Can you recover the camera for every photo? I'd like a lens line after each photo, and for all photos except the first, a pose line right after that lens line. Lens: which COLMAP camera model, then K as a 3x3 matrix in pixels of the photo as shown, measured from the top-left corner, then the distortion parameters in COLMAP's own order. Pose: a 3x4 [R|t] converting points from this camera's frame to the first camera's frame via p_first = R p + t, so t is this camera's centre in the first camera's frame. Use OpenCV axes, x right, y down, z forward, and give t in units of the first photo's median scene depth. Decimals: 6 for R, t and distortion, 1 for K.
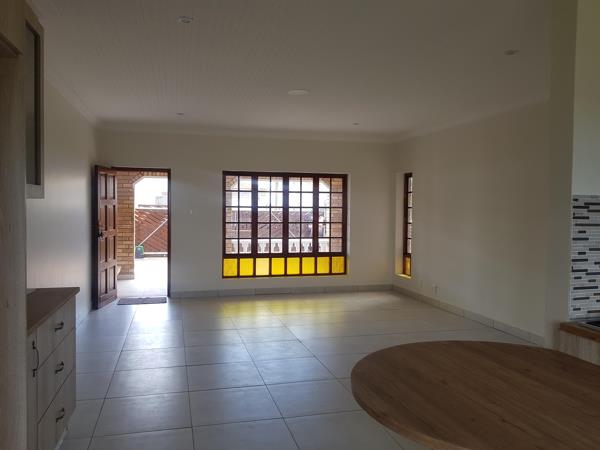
lens RADIAL K [[468.2, 0, 298.9], [0, 468.2, 214.7], [0, 0, 1]] dist [0.096484, -0.158929]
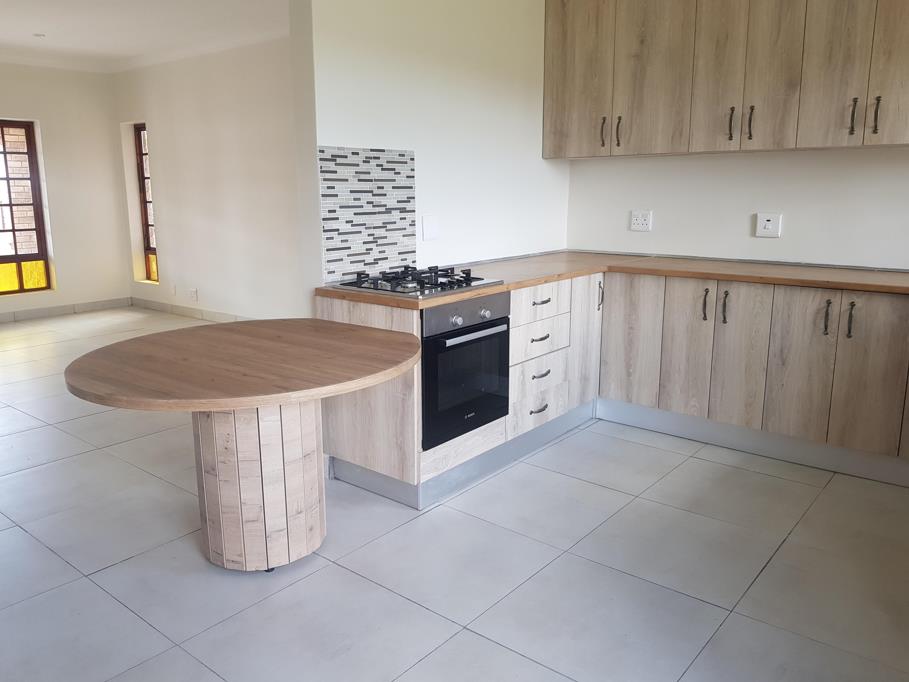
lens RADIAL K [[709.4, 0, 452.8], [0, 709.4, 325.4], [0, 0, 1]] dist [0.096484, -0.158929]
pose [[0.817658, -0.119190, 0.563230, -0.022853], [0.021093, 0.983879, 0.177586, 0.057478], [-0.575317, -0.133325, 0.806991, -0.287353]]
